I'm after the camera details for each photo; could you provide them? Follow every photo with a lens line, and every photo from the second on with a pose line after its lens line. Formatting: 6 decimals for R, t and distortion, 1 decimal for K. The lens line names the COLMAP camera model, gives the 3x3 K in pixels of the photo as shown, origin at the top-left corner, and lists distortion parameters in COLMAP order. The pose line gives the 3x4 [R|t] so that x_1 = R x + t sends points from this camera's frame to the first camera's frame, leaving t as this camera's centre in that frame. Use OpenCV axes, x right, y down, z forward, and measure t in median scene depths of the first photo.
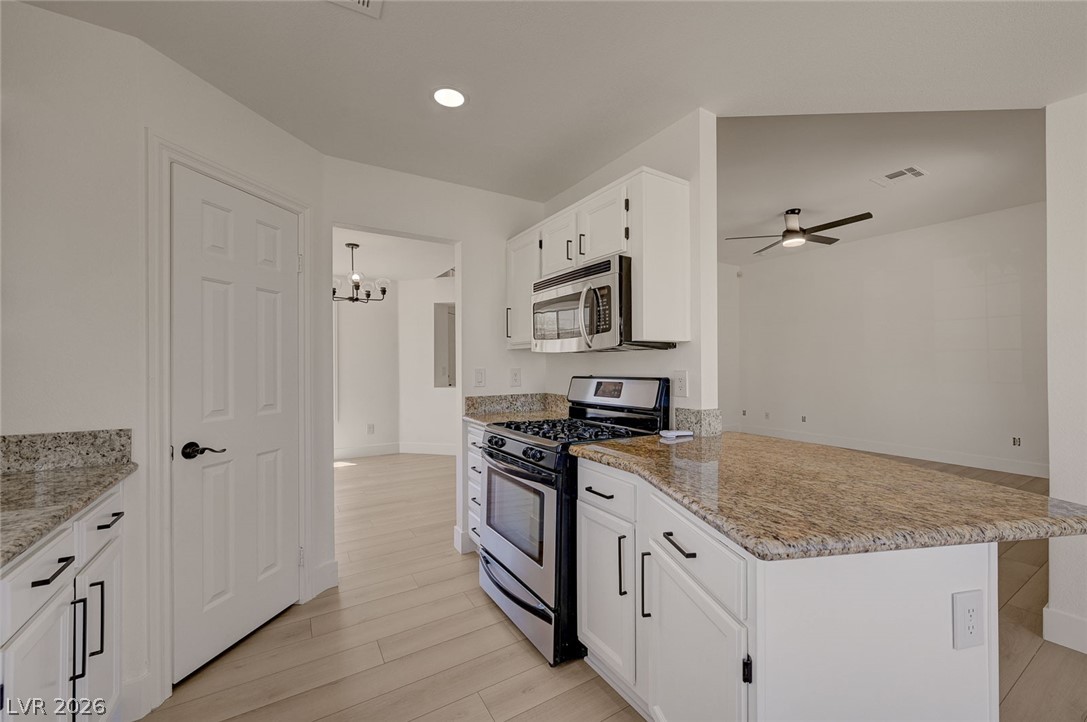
lens RADIAL K [[431.1, 0, 547.8], [0, 431.1, 364.6], [0, 0, 1]] dist [-0.000028, -0.000007]
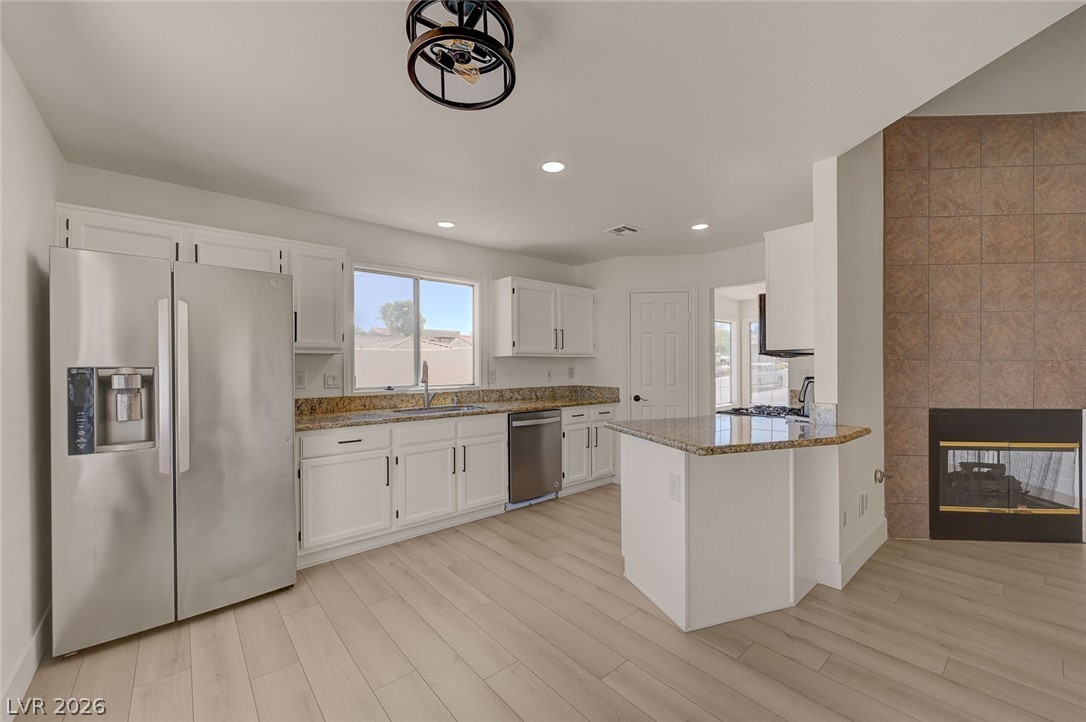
lens RADIAL K [[430.7, 0, 547.3], [0, 430.7, 364.6], [0, 0, 1]] dist [-0.000028, -0.000007]
pose [[0.158878, -0.001488, -0.987297, 1.721624], [0.004775, 0.999988, -0.000739, -0.011184], [0.987287, -0.004597, 0.158883, 0.028300]]
